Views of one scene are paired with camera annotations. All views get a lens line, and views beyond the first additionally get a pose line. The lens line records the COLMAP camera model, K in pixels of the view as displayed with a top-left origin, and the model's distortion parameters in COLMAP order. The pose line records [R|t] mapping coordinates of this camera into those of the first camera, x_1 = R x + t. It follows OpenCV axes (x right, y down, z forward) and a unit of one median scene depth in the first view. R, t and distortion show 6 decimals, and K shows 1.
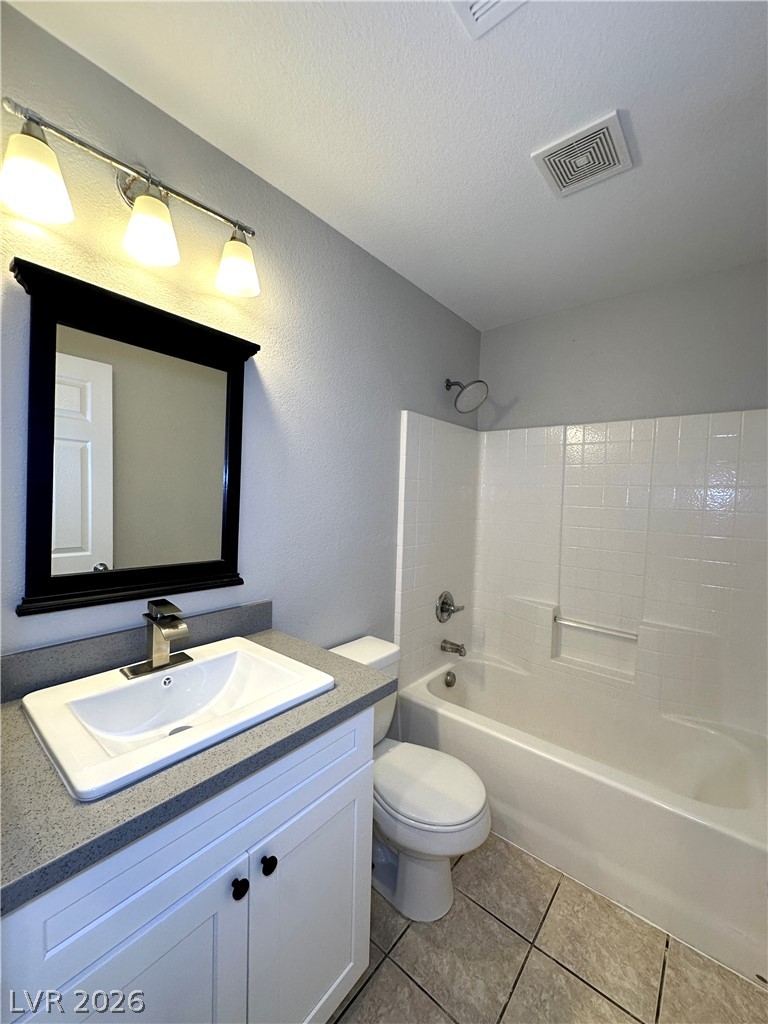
lens RADIAL K [[408.9, 0, 384.0], [0, 408.9, 512.0], [0, 0, 1]] dist [-0.002186, 0.000065]
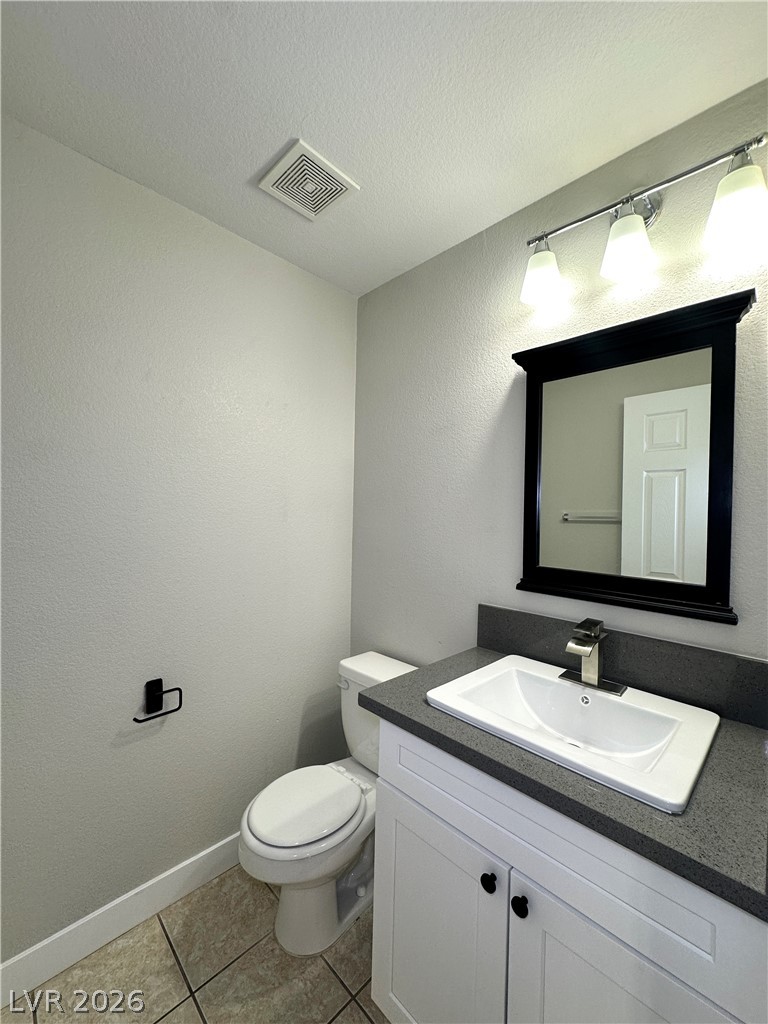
lens RADIAL K [[399.1, 0, 379.1], [0, 399.1, 517.3], [0, 0, 1]] dist [-0.000197, -0.000062]
pose [[-0.132935, -0.019338, -0.990936, 0.496808], [-0.073062, 0.997281, -0.009661, 0.024351], [0.988428, 0.071115, -0.133986, 0.616959]]
